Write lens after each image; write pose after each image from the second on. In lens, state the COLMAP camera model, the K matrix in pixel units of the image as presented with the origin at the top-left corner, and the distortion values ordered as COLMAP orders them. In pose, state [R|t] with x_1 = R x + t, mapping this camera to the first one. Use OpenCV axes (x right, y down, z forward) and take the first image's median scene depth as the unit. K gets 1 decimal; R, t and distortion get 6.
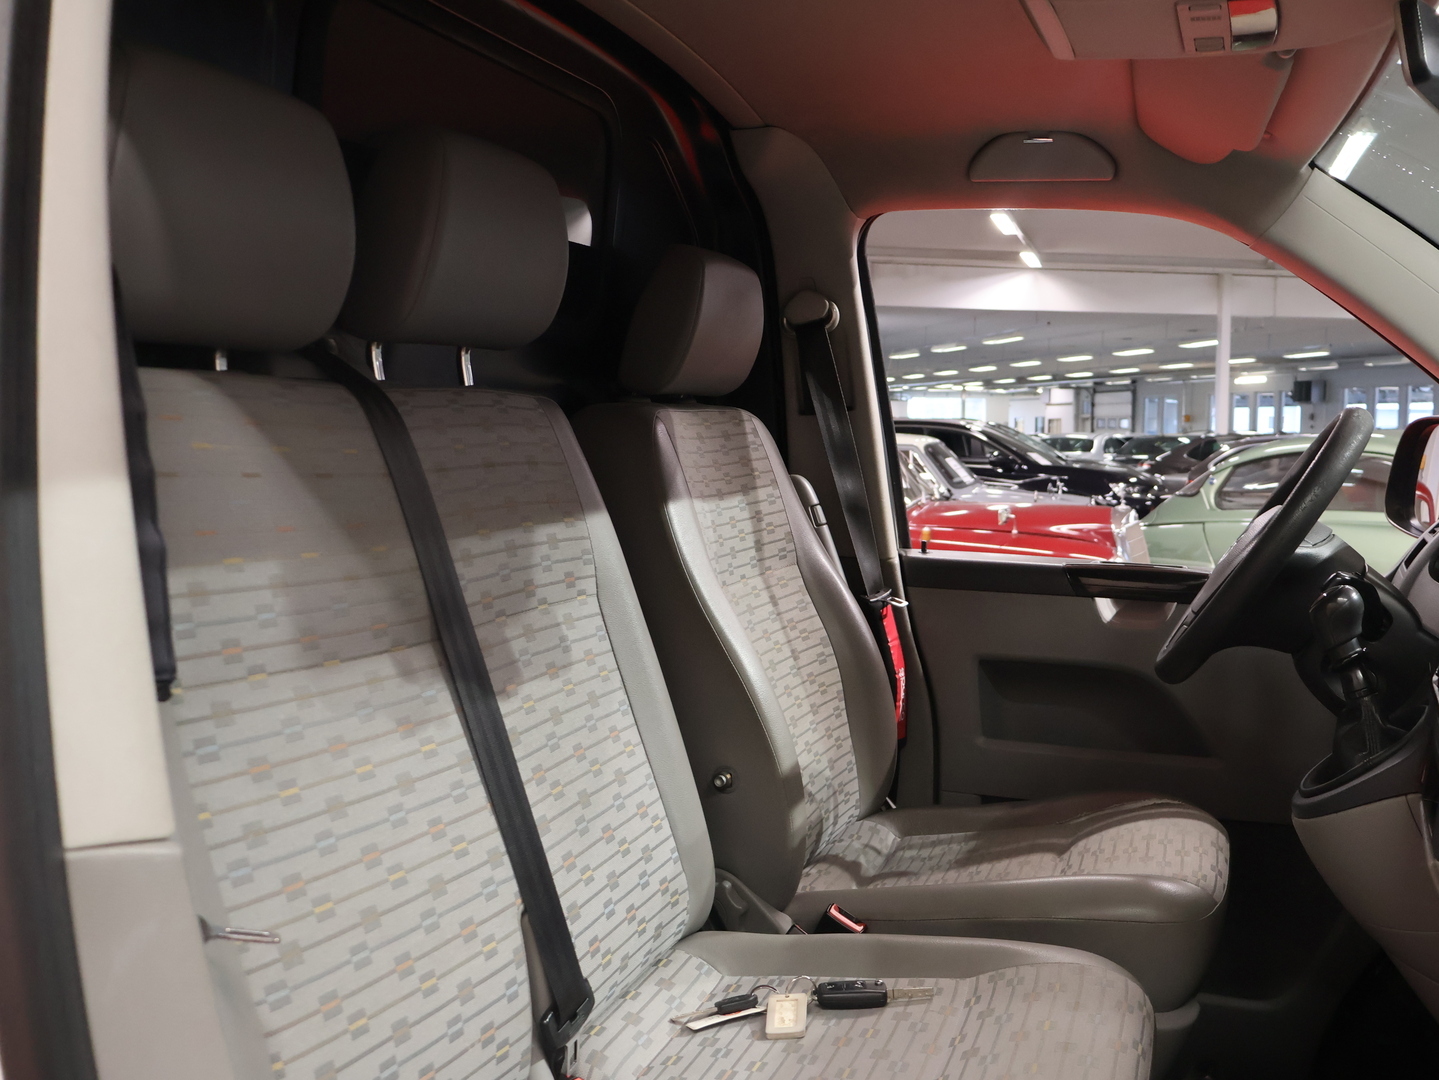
lens RADIAL K [[1339.3, 0, 726.0], [0, 1339.3, 546.0], [0, 0, 1]] dist [-0.002205, 0.000000]
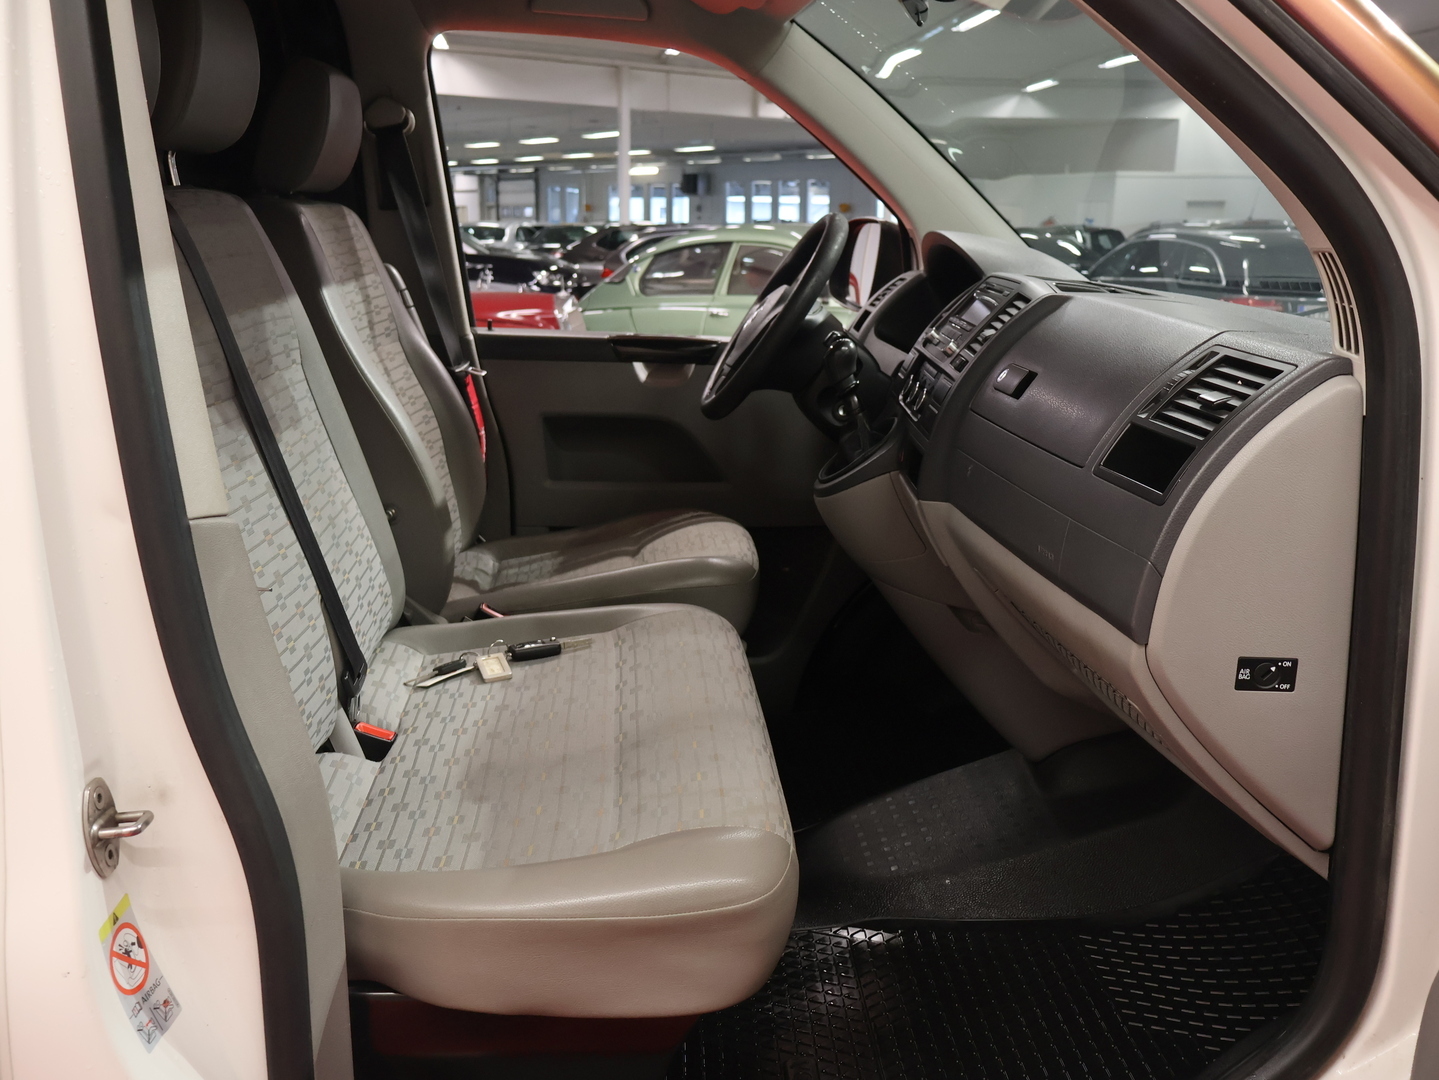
lens RADIAL K [[1339.3, 0, 716.7], [0, 1339.3, 534.8], [0, 0, 1]] dist [-0.002205, 0.000000]
pose [[0.910050, -0.083878, 0.405923, -0.190521], [0.023640, 0.988220, 0.151202, 0.011046], [-0.413824, -0.128005, 0.901313, -0.199939]]
